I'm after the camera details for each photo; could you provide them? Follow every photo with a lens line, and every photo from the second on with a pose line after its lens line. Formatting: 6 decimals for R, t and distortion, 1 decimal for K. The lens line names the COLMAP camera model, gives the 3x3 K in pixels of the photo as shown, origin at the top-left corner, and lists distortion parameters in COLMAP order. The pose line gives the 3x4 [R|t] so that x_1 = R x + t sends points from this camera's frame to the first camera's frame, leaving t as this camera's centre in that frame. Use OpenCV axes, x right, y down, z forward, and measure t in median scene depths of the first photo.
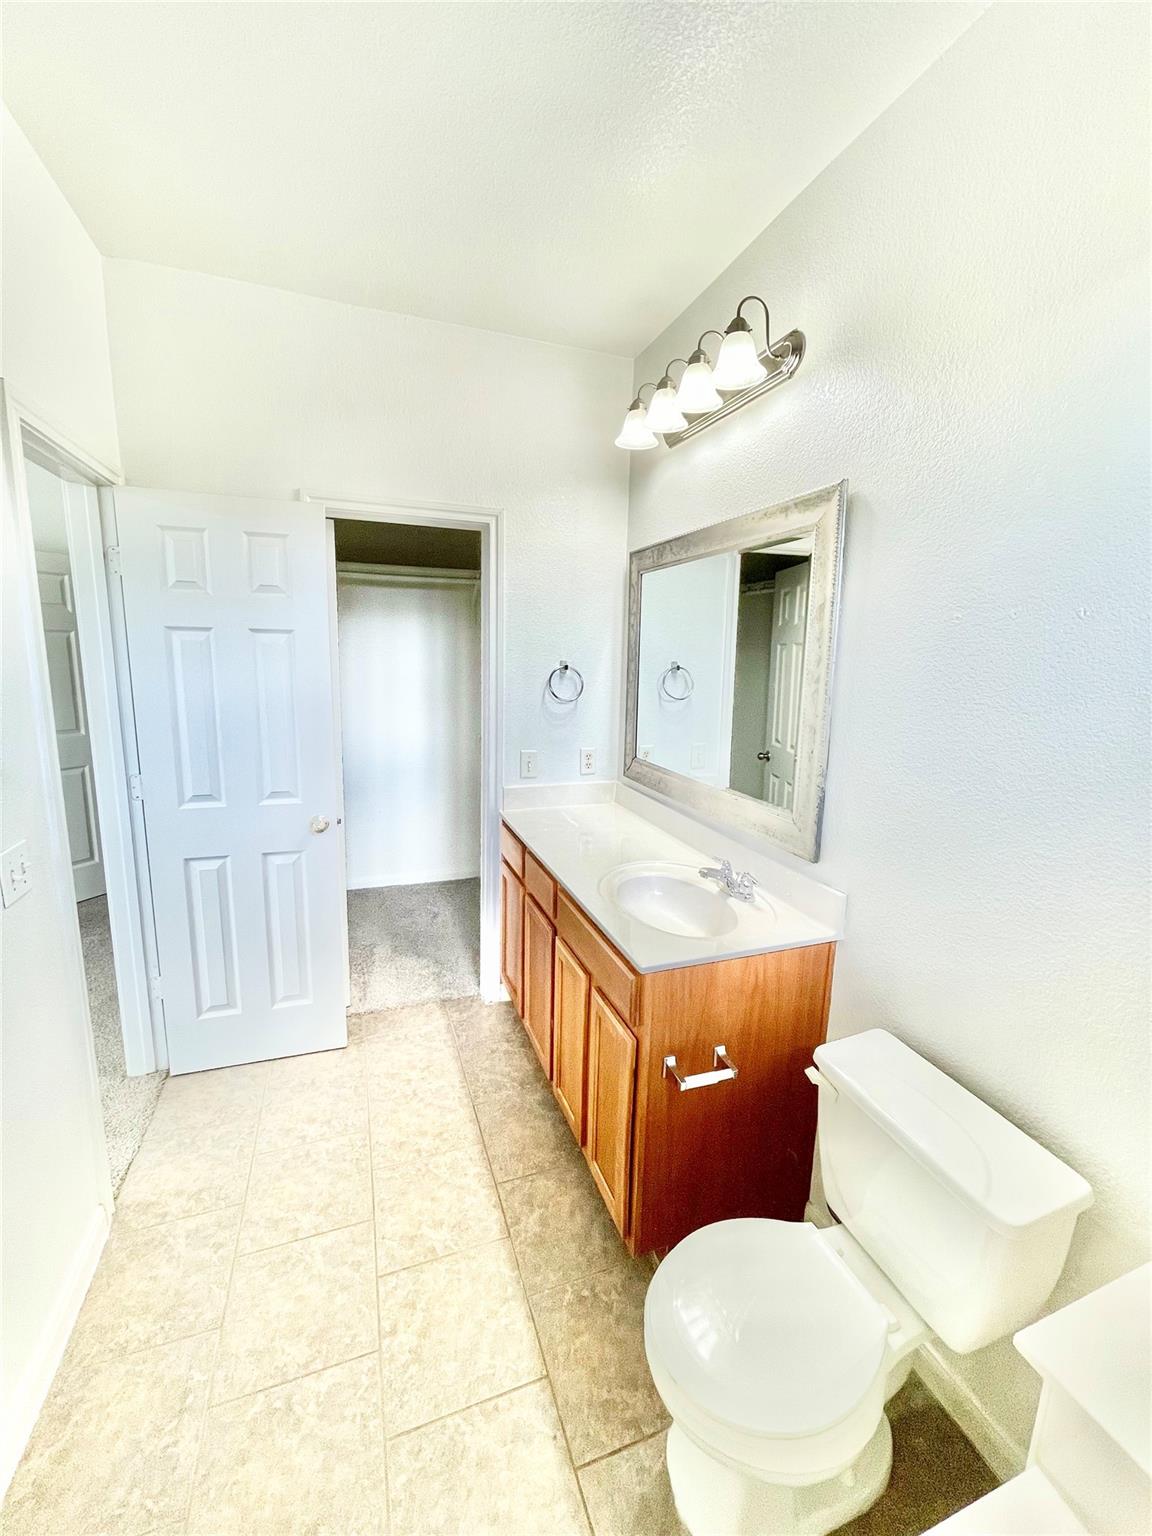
lens RADIAL K [[621.2, 0, 579.6], [0, 621.2, 763.9], [0, 0, 1]] dist [0.001780, 0.000101]
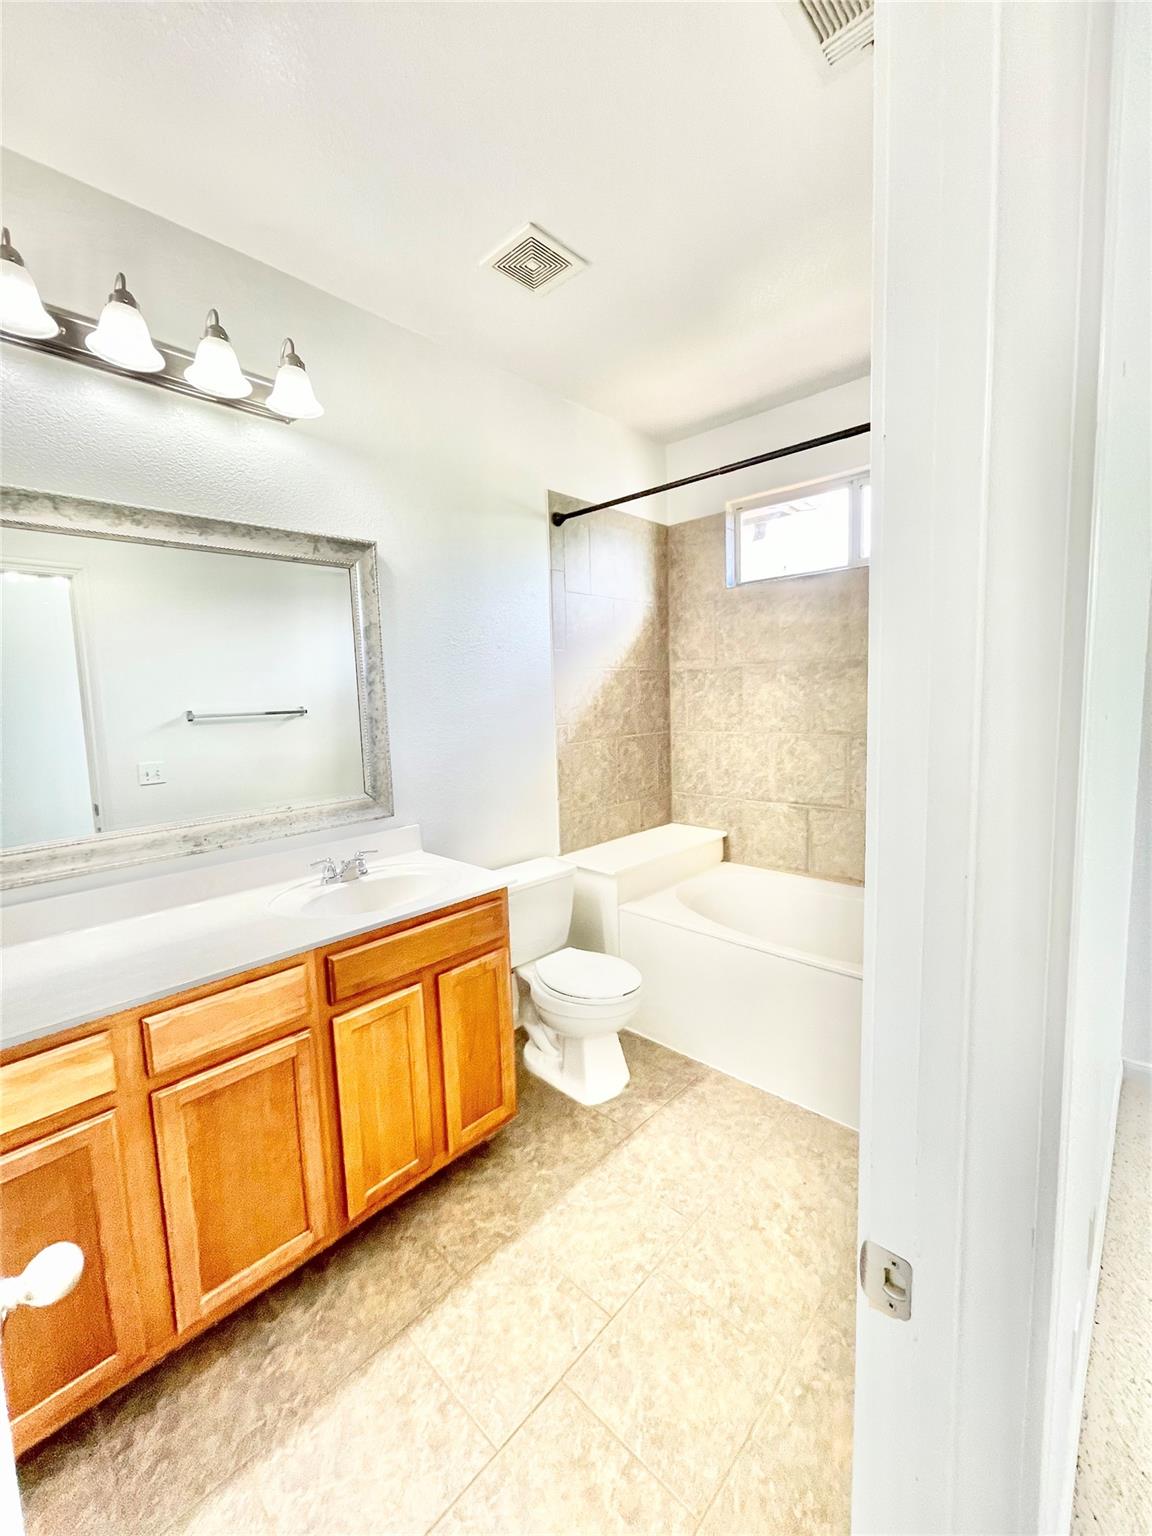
lens RADIAL K [[621.2, 0, 579.8], [0, 621.2, 762.6], [0, 0, 1]] dist [0.001780, 0.000101]
pose [[-0.459895, -0.108196, 0.881357, -1.005782], [0.159343, 0.966383, 0.201779, -0.164033], [-0.873560, 0.233235, -0.427194, 1.215914]]
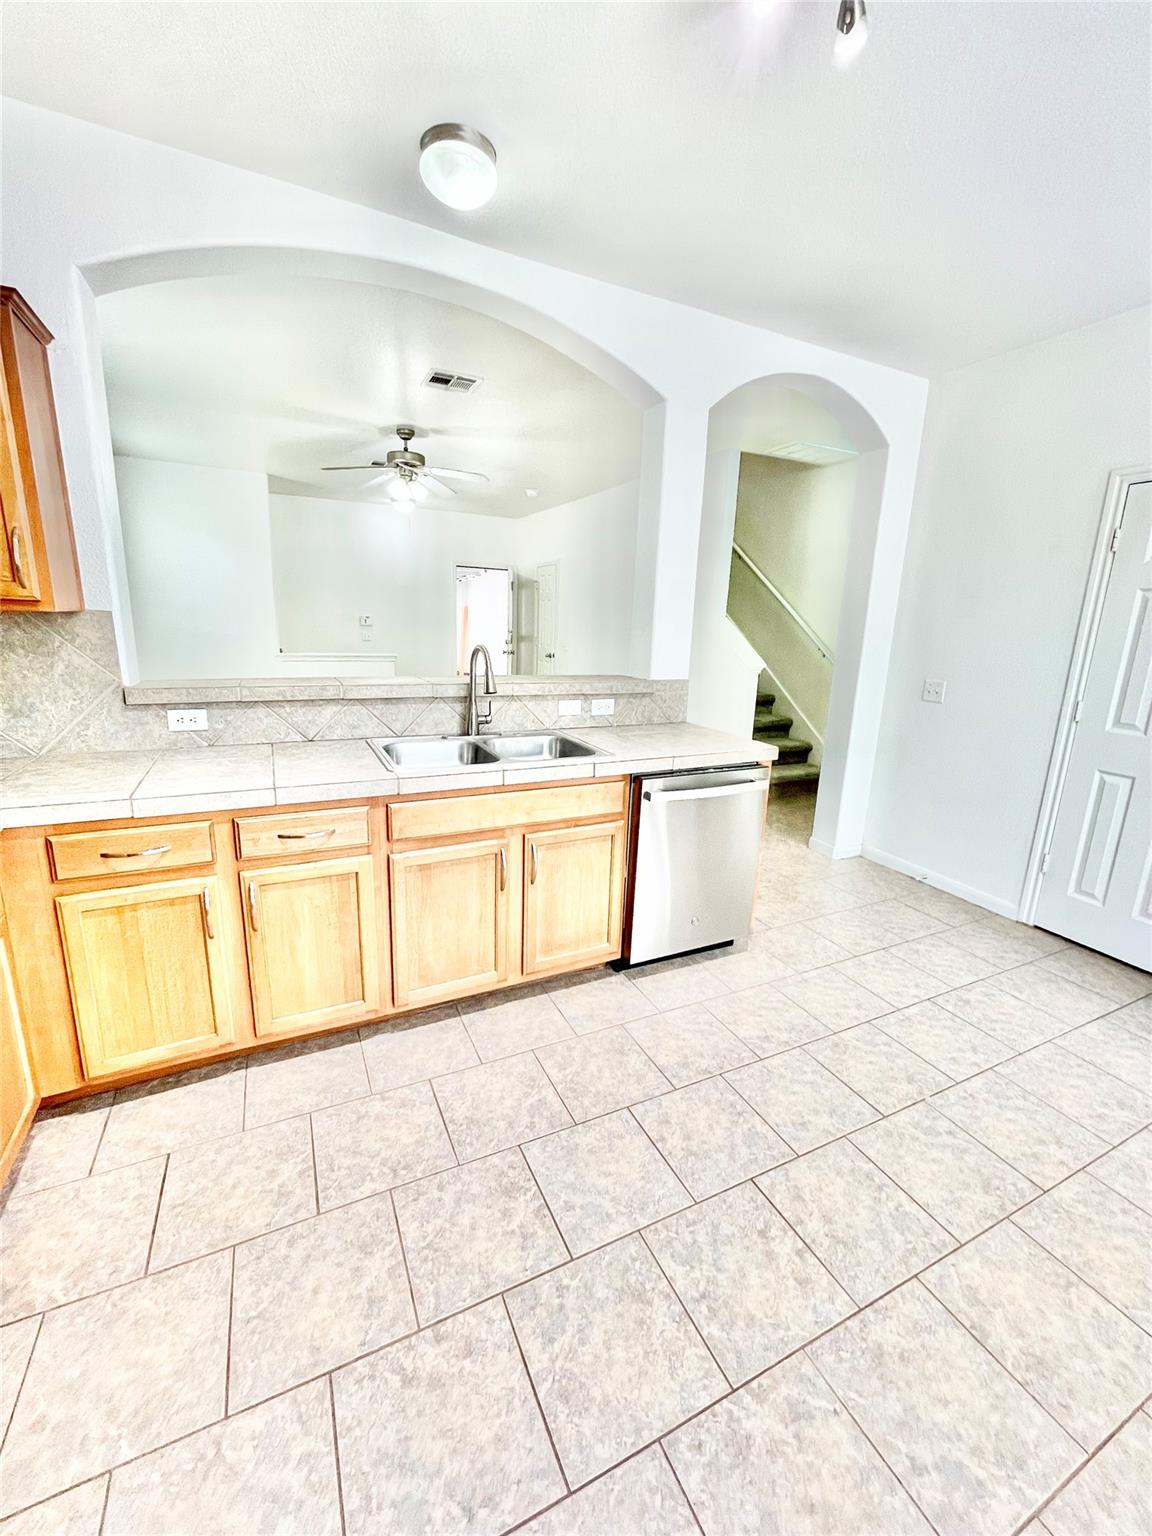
lens RADIAL K [[621.2, 0, 570.7], [0, 621.2, 764.4], [0, 0, 1]] dist [0.001780, 0.000101]
pose [[-0.098496, -0.249917, 0.963244, -0.992512], [0.128573, 0.956642, 0.261352, -0.097790], [-0.986797, 0.149589, -0.062093, 0.929715]]
